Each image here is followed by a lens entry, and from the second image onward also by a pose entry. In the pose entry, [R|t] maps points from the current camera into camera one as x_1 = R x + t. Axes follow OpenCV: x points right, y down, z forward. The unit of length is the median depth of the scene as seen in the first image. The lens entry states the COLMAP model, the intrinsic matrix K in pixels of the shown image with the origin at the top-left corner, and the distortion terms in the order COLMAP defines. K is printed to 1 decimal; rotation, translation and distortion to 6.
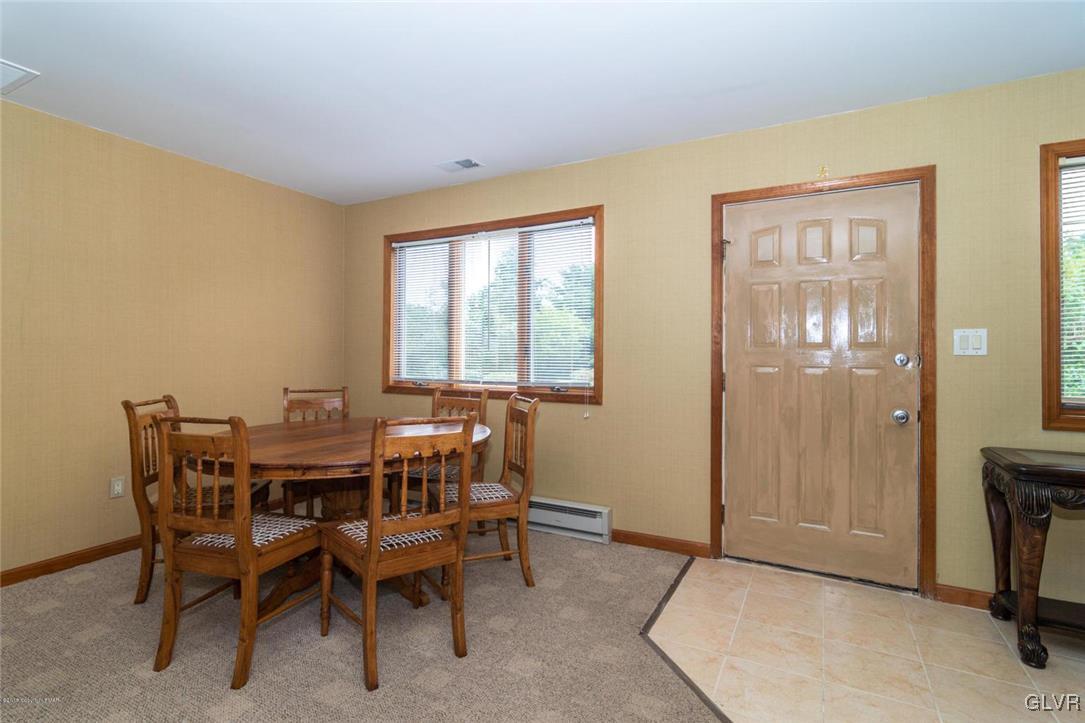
lens RADIAL K [[520.5, 0, 542.0], [0, 520.5, 370.8], [0, 0, 1]] dist [-0.000625, 0.000018]
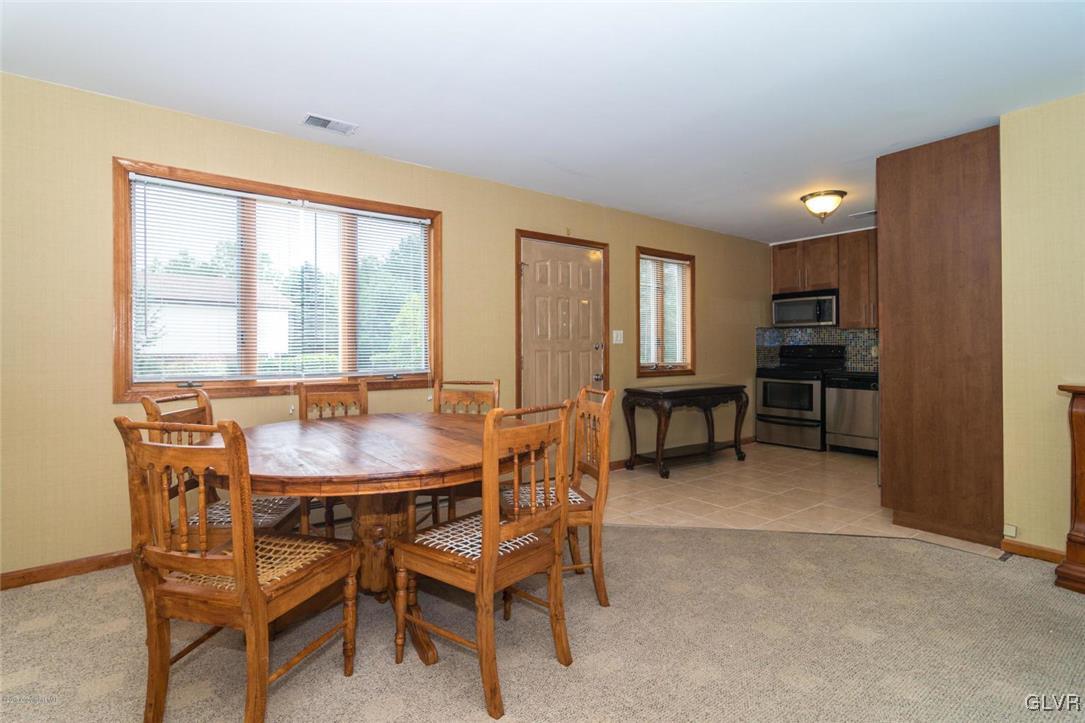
lens RADIAL K [[520.5, 0, 542.0], [0, 520.5, 370.8], [0, 0, 1]] dist [-0.000625, 0.000018]
pose [[0.424166, -0.049669, 0.904221, -0.926754], [0.023830, 0.998761, 0.043684, -0.017208], [-0.905271, 0.003018, 0.424824, 0.349867]]
